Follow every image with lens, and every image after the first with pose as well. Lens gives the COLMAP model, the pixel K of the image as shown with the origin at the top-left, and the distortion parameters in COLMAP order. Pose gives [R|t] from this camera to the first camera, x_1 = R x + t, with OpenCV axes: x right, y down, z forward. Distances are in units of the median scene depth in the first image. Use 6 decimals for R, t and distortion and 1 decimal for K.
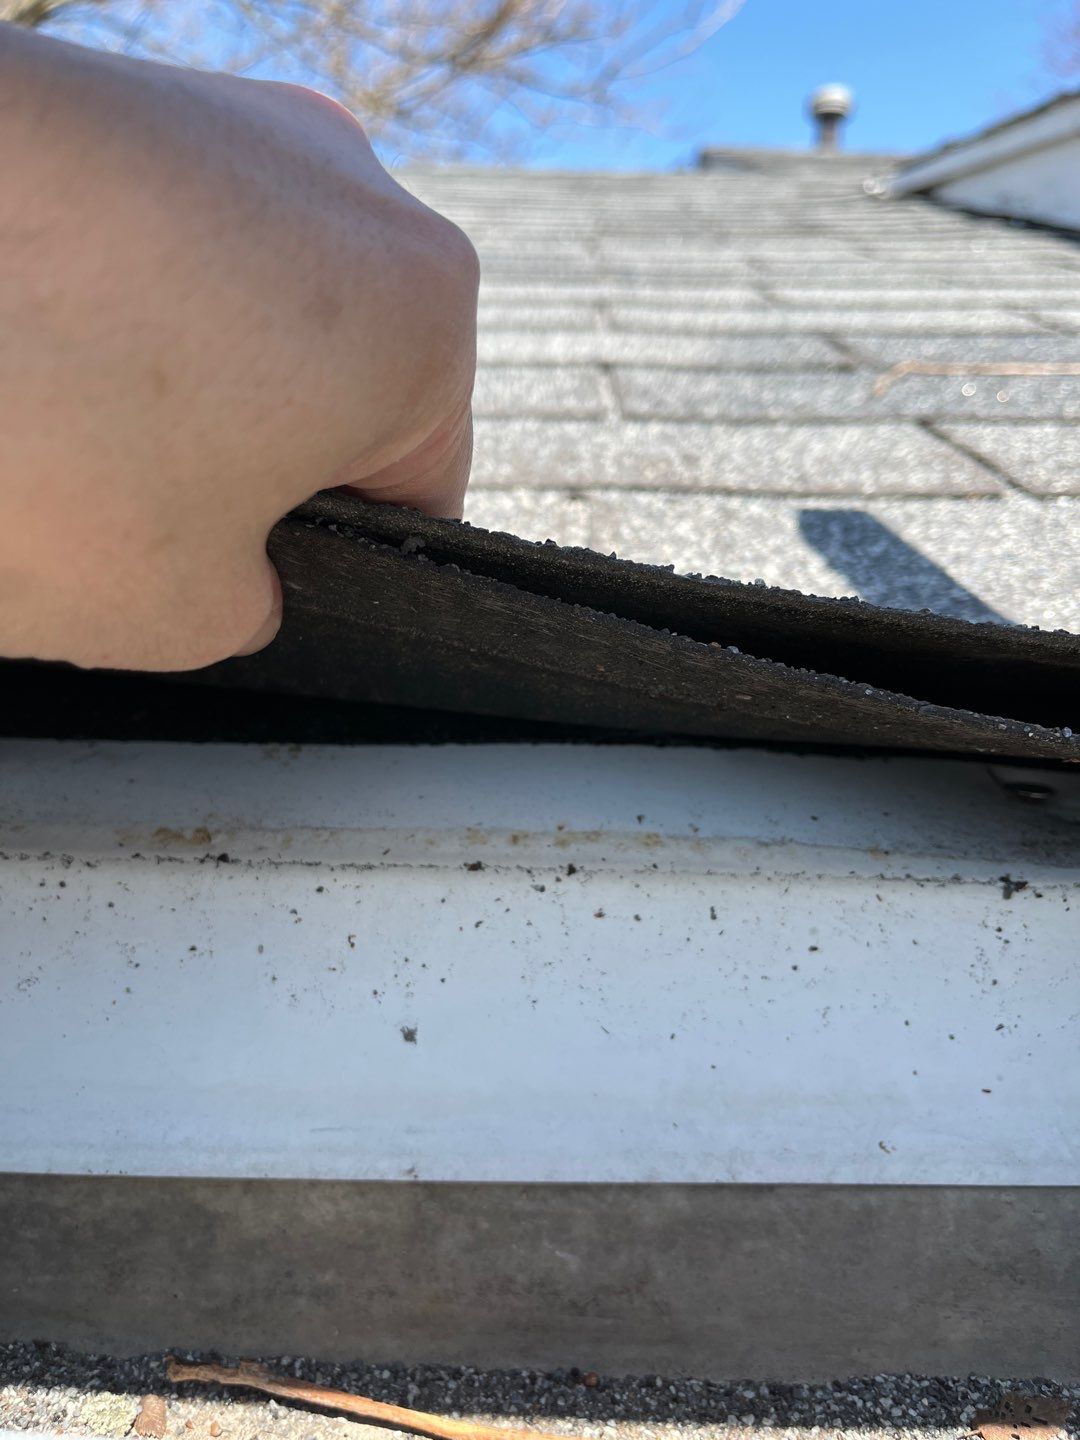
lens RADIAL K [[584.2, 0, 540.2], [0, 584.2, 746.7], [0, 0, 1]] dist [-0.001962, -0.000526]
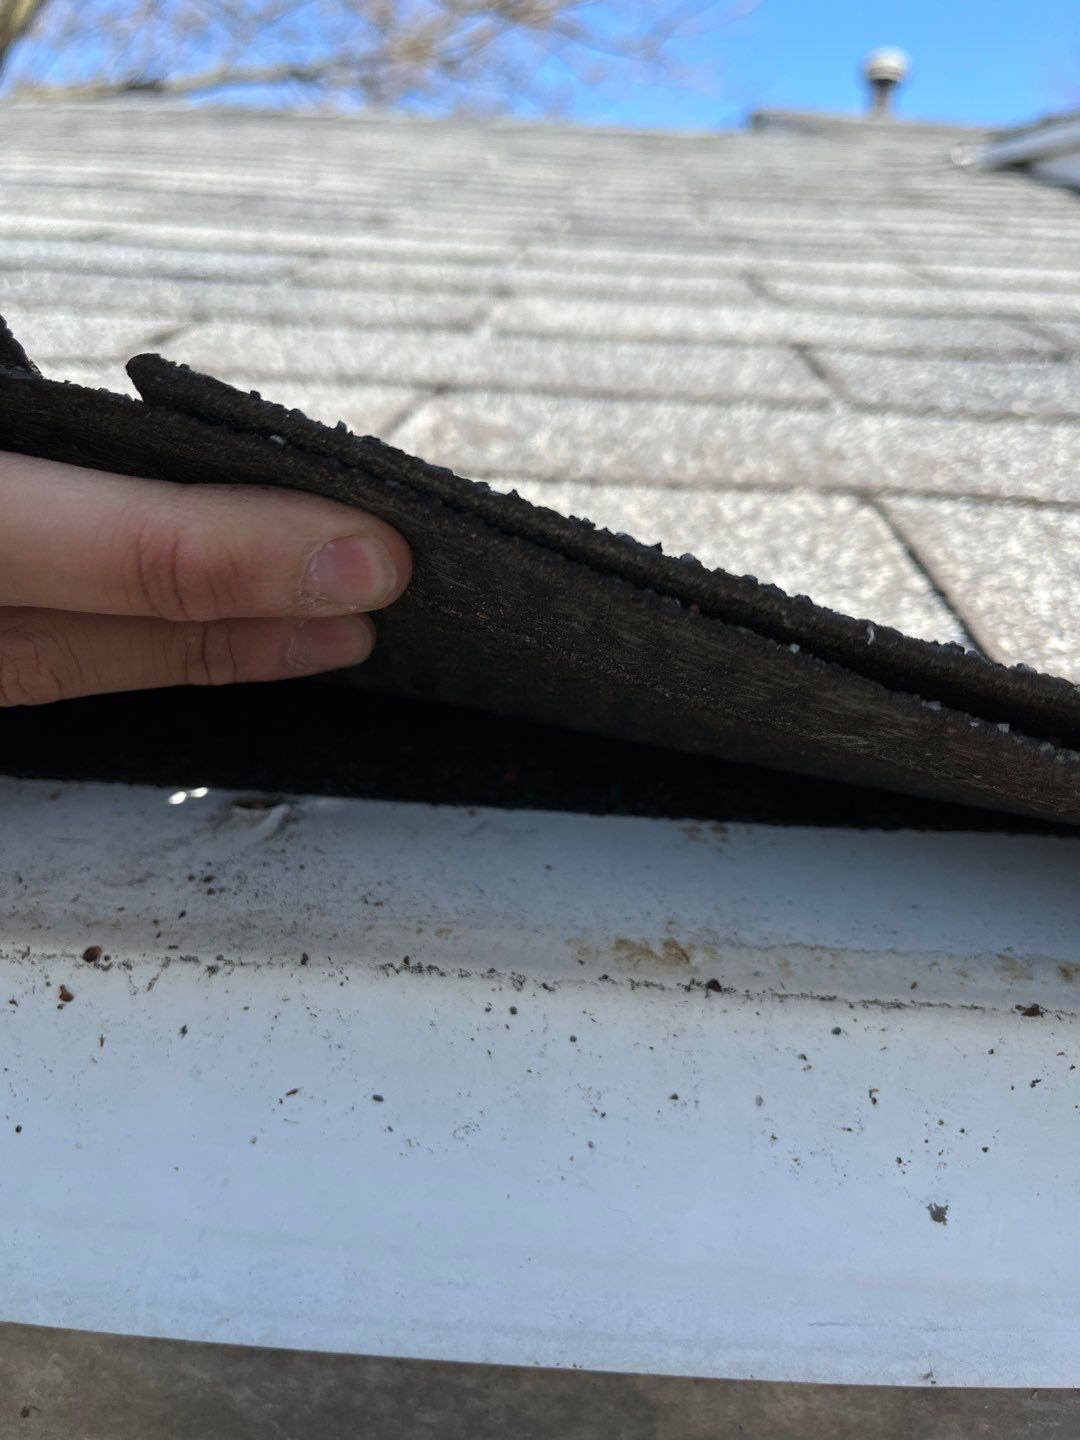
lens RADIAL K [[586.2, 0, 540.0], [0, 586.2, 720.0], [0, 0, 1]] dist [0.002216, -0.004165]
pose [[0.999217, 0.038904, -0.007238, -0.547446], [-0.038808, 0.999163, 0.012901, -0.121985], [0.007734, -0.012610, 0.999891, 0.135791]]
